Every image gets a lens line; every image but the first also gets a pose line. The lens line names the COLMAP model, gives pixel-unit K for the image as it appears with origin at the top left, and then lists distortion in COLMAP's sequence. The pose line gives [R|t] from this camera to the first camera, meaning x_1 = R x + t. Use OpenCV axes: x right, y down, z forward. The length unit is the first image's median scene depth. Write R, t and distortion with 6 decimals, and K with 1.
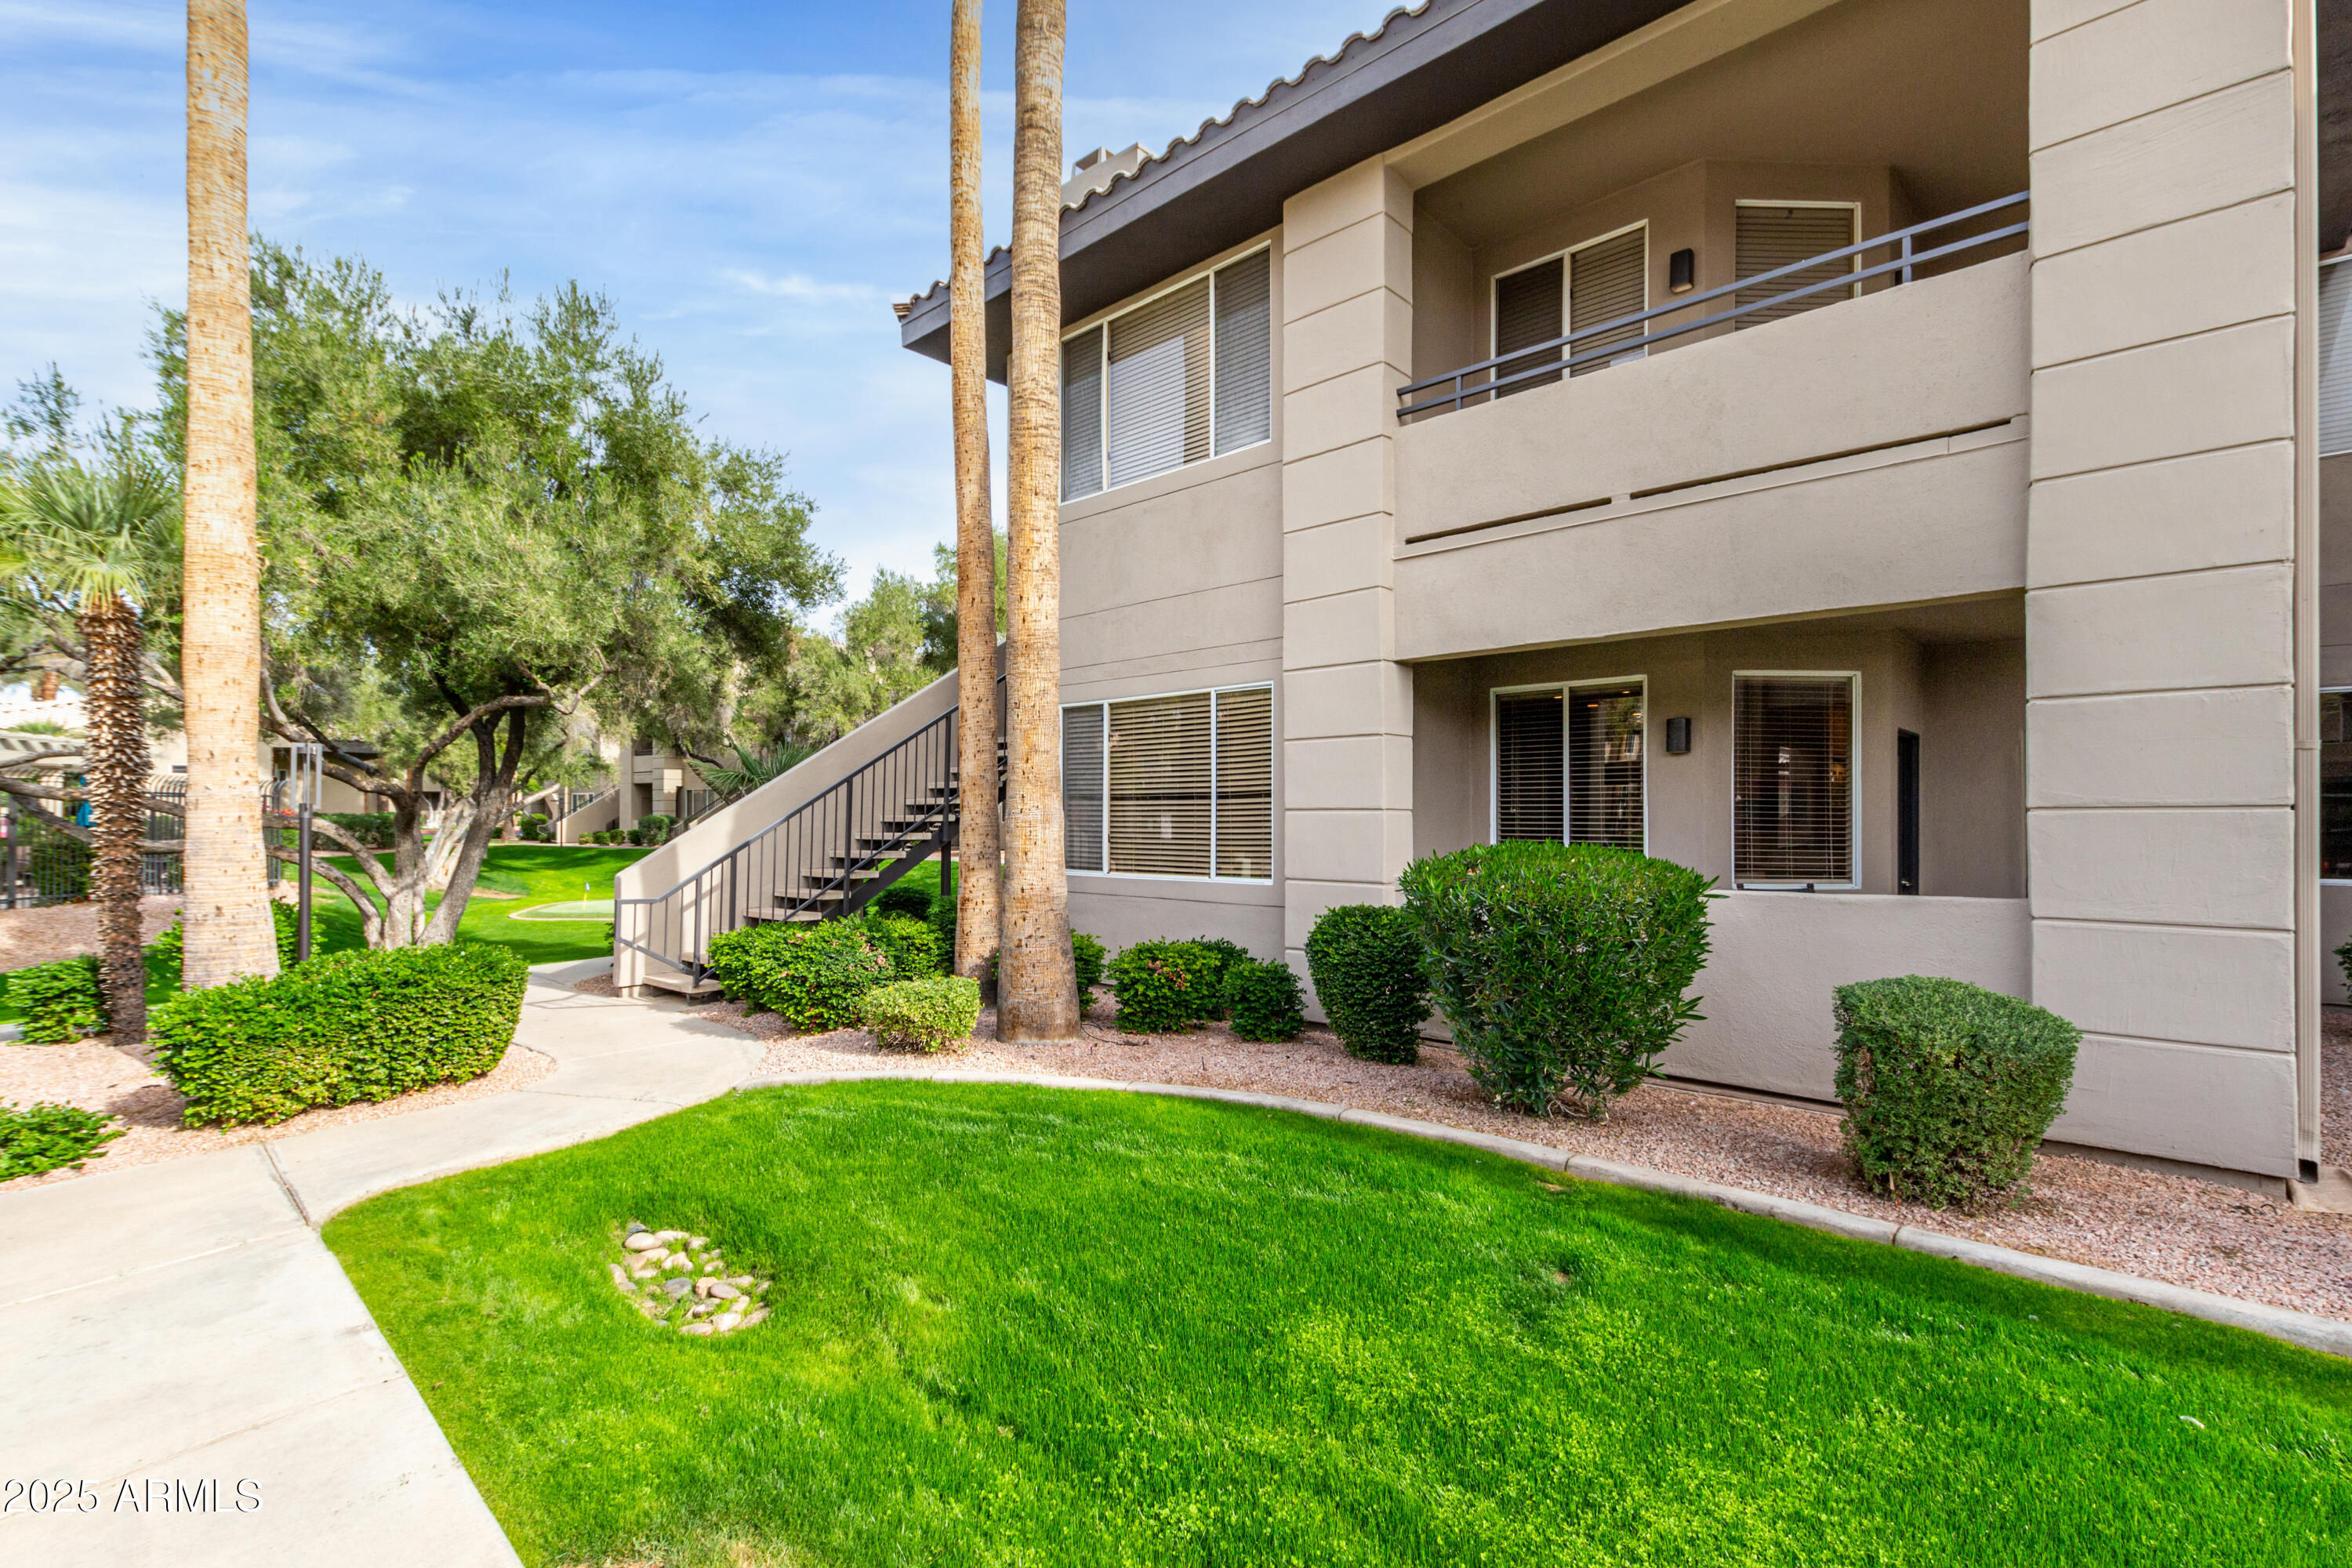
lens RADIAL K [[1077.6, 0, 1179.6], [0, 1077.6, 802.1], [0, 0, 1]] dist [0.017447, -0.006575]
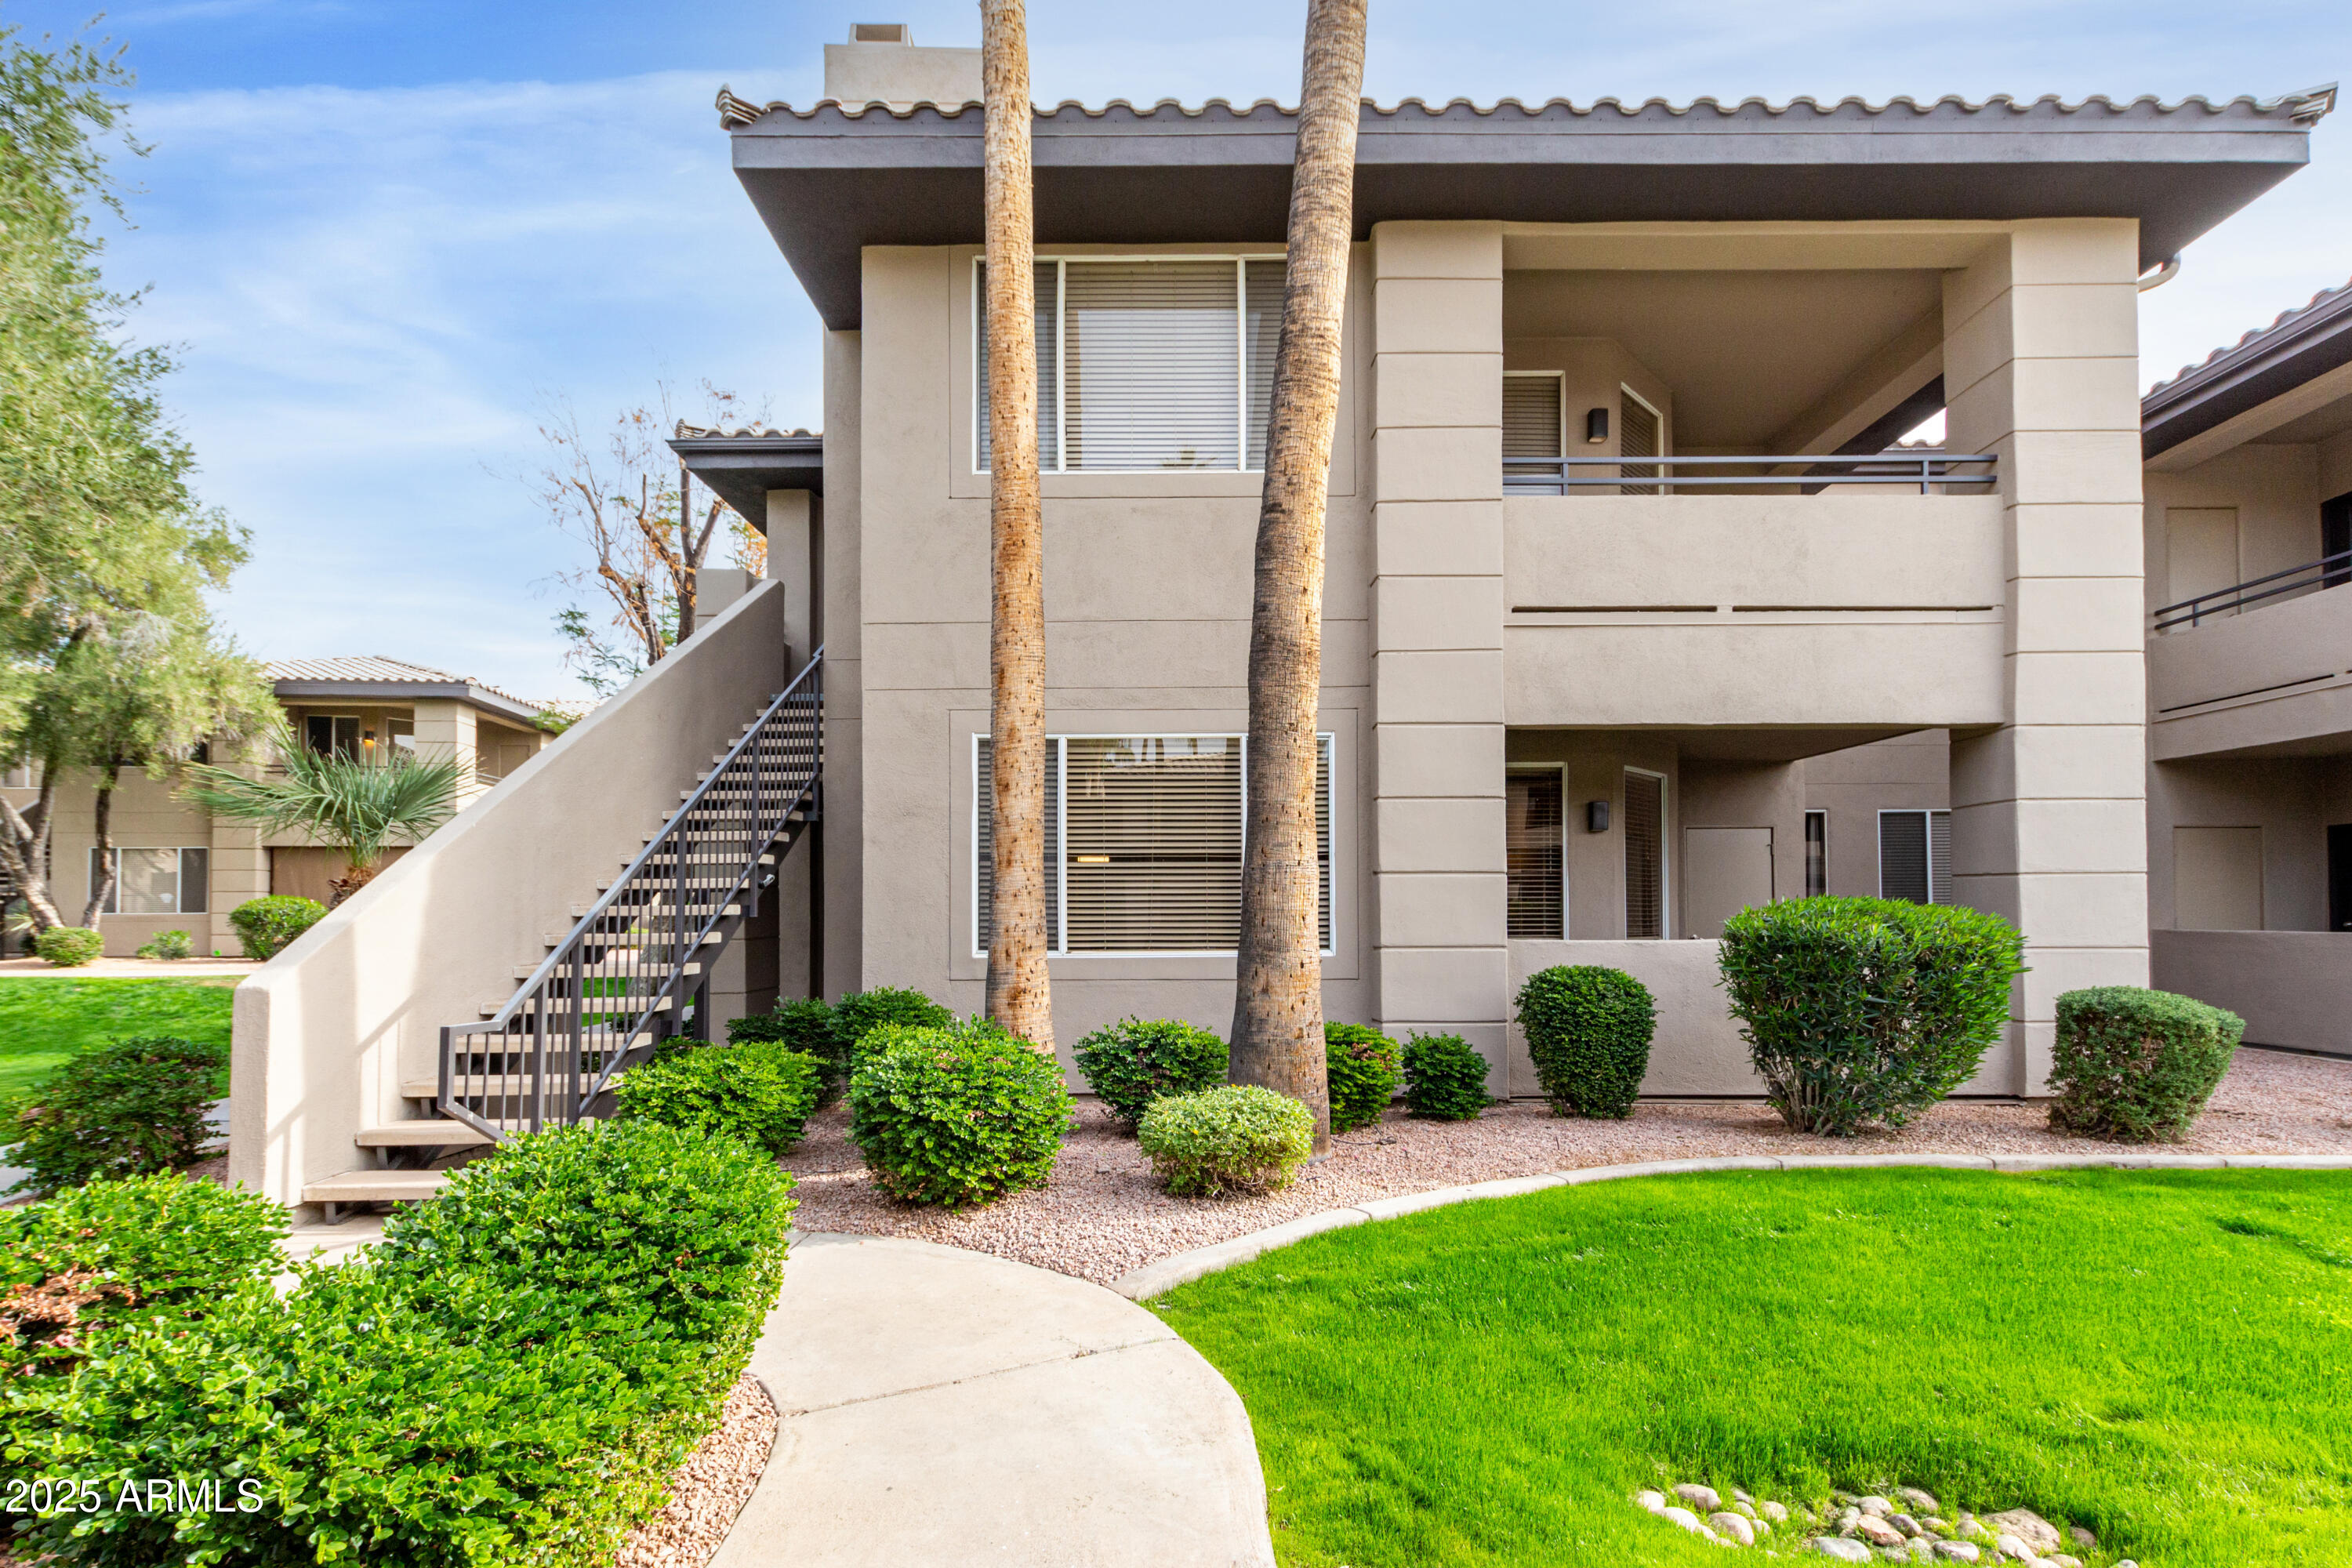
lens RADIAL K [[1092.8, 0, 1179.5], [0, 1092.8, 879.2], [0, 0, 1]] dist [0.013771, -0.000310]
pose [[0.727619, 0.019137, 0.685715, -0.791259], [-0.006815, 0.999763, -0.020669, 0.039304], [-0.685948, 0.010366, 0.727577, 0.514063]]
